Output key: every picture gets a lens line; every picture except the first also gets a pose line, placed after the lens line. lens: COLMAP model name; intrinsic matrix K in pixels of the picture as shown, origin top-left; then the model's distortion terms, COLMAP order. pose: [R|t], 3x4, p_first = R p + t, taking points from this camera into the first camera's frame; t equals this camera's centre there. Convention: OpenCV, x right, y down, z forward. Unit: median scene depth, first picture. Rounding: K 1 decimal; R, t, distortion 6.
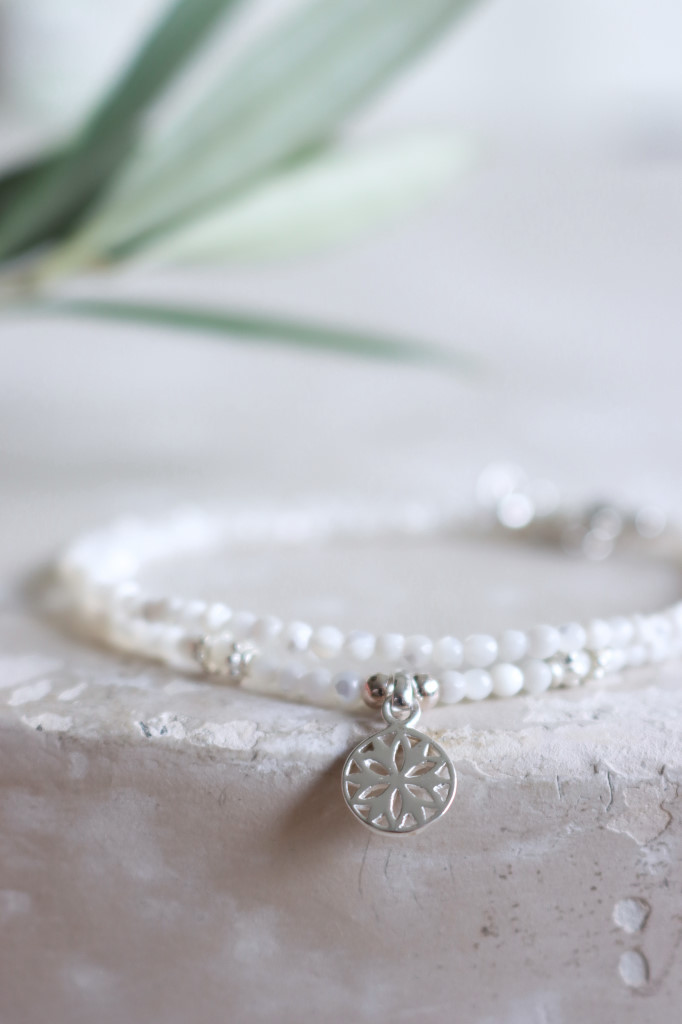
lens RADIAL K [[2170.6, 0, 375.0], [0, 2170.6, 509.2], [0, 0, 1]] dist [-0.004936, 0.000000]
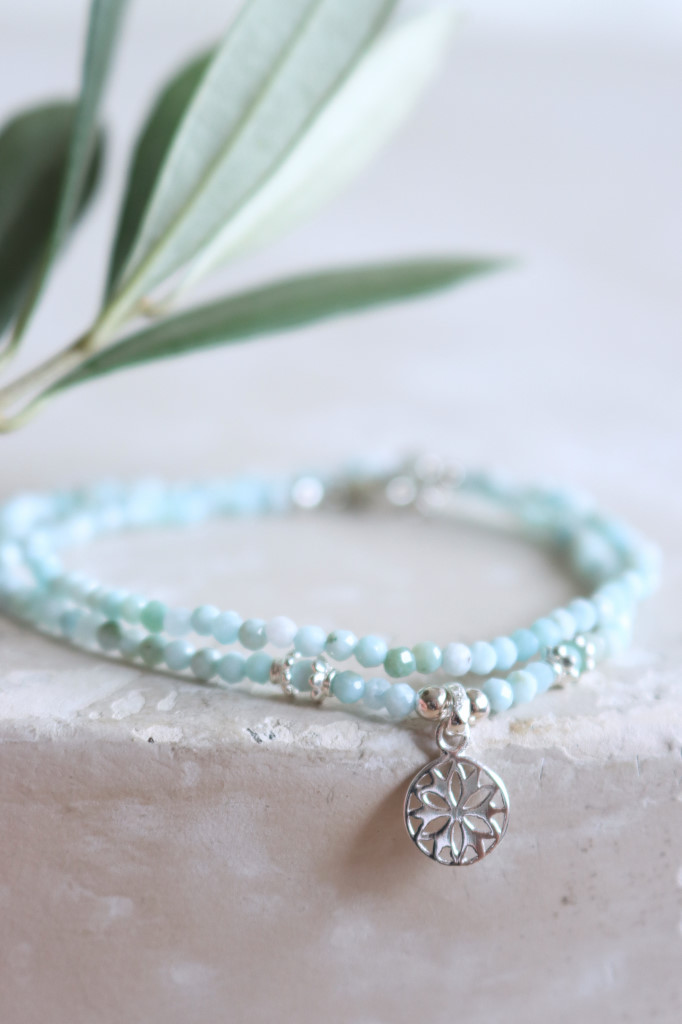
lens RADIAL K [[2170.6, 0, 373.9], [0, 2170.6, 493.4], [0, 0, 1]] dist [-0.004936, 0.000000]
pose [[0.978164, -0.039366, 0.204071, -0.257226], [0.031406, 0.998620, 0.042099, -0.056718], [-0.205447, -0.034770, 0.978050, -0.027989]]
